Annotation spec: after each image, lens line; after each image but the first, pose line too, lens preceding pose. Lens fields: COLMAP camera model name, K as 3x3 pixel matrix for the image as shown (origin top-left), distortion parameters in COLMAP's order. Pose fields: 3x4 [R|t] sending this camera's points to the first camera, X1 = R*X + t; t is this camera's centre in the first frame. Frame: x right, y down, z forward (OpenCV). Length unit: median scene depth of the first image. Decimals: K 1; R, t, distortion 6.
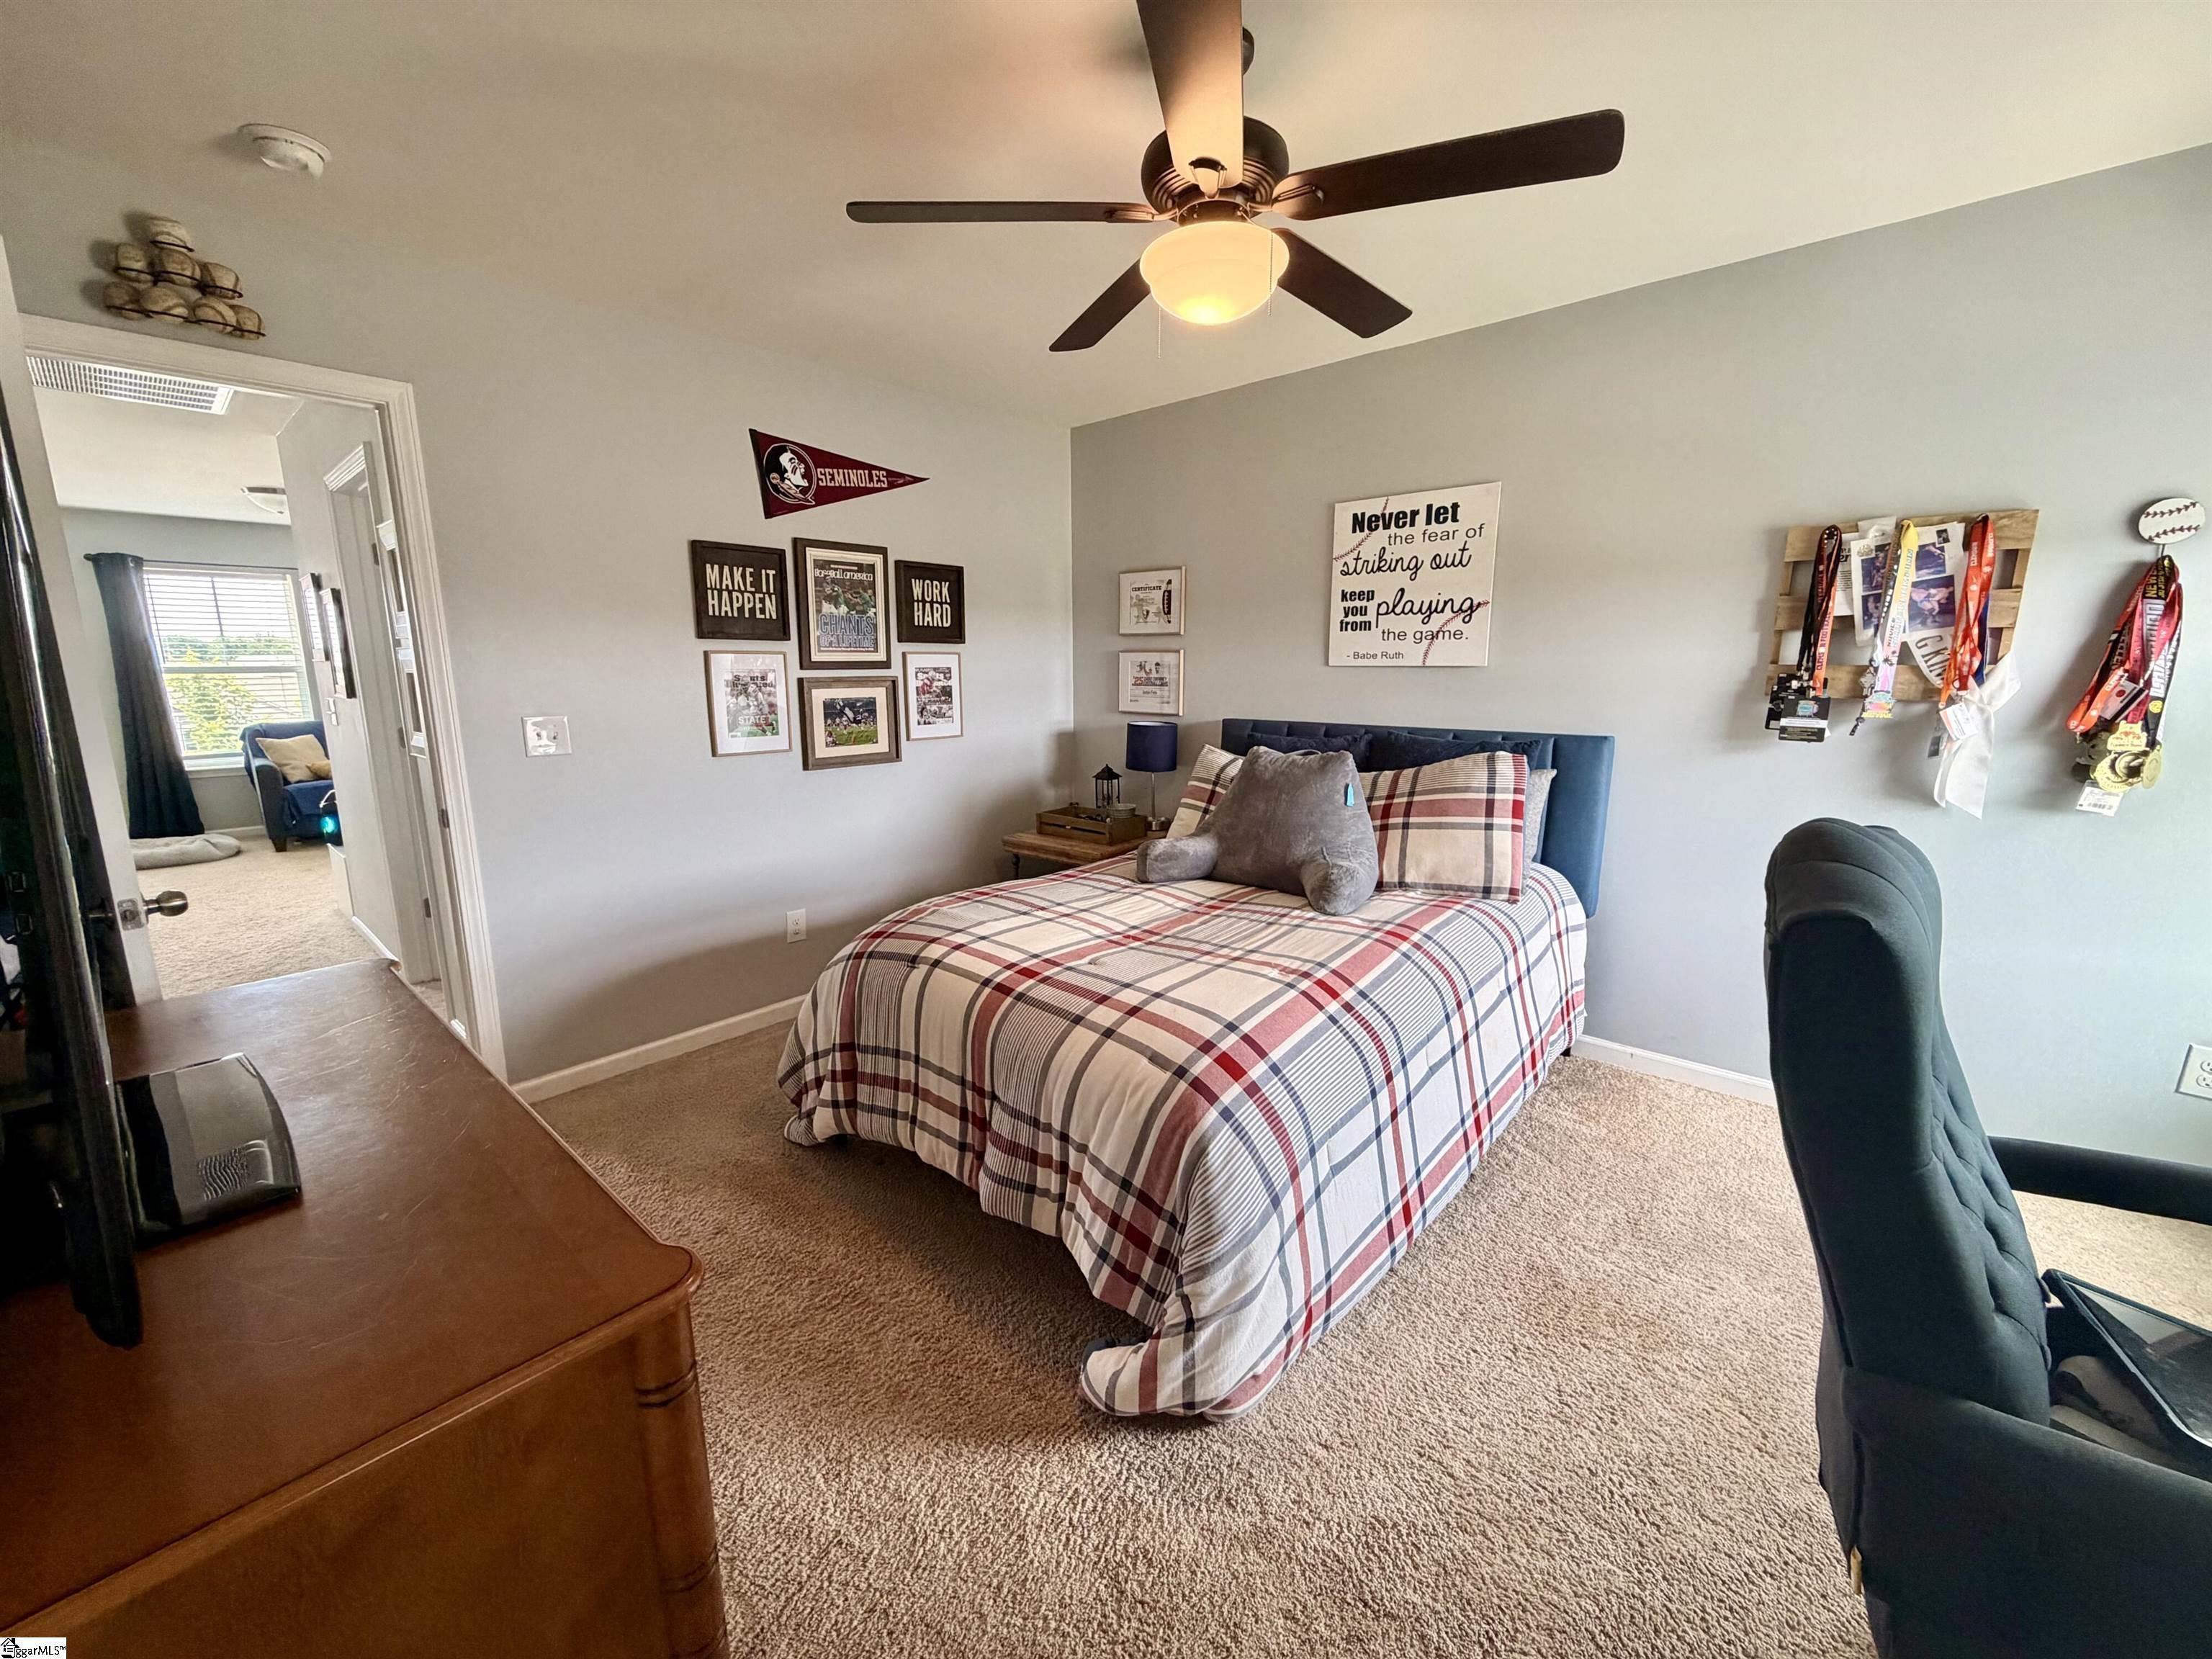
lens RADIAL K [[875.5, 0, 1102.1], [0, 875.5, 830.1], [0, 0, 1]] dist [-0.001908, 0.000246]
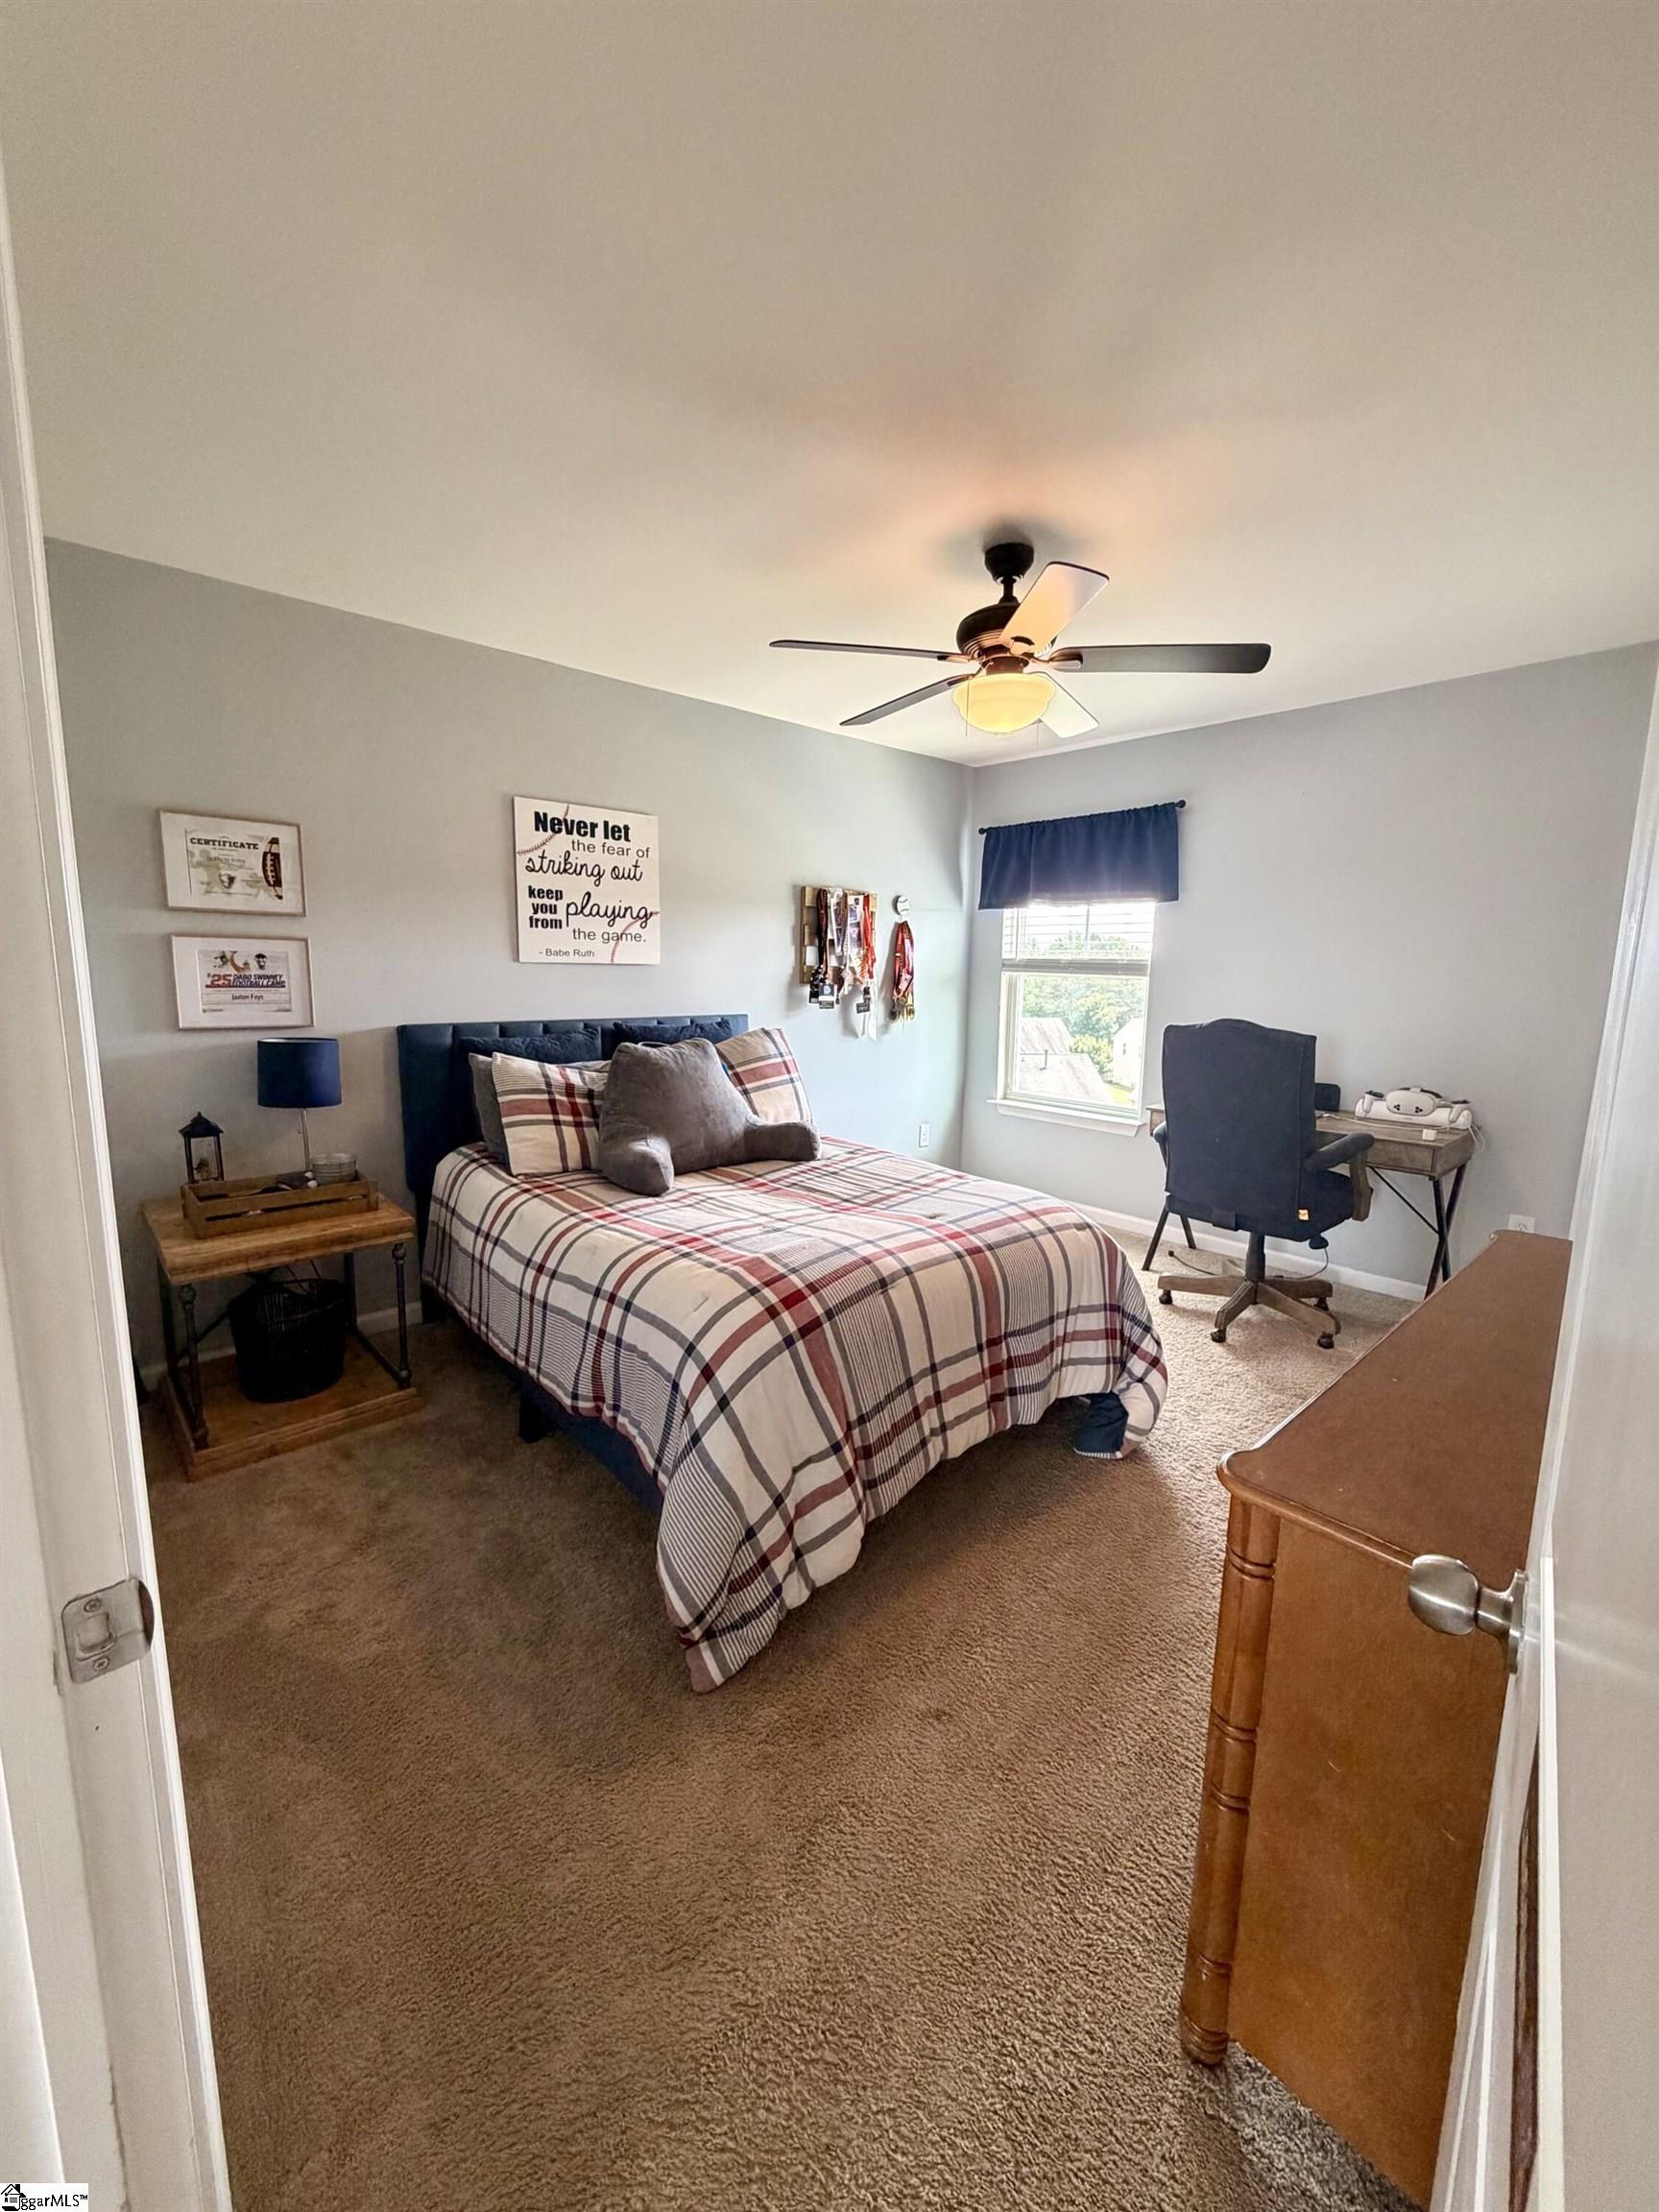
lens RADIAL K [[875.5, 0, 829.8], [0, 875.5, 1099.5], [0, 0, 1]] dist [-0.001908, 0.000246]
pose [[0.106274, -0.145490, 0.983635, -0.737943], [0.171404, 0.977110, 0.126006, -0.111240], [-0.979452, 0.155207, 0.128779, 0.611967]]
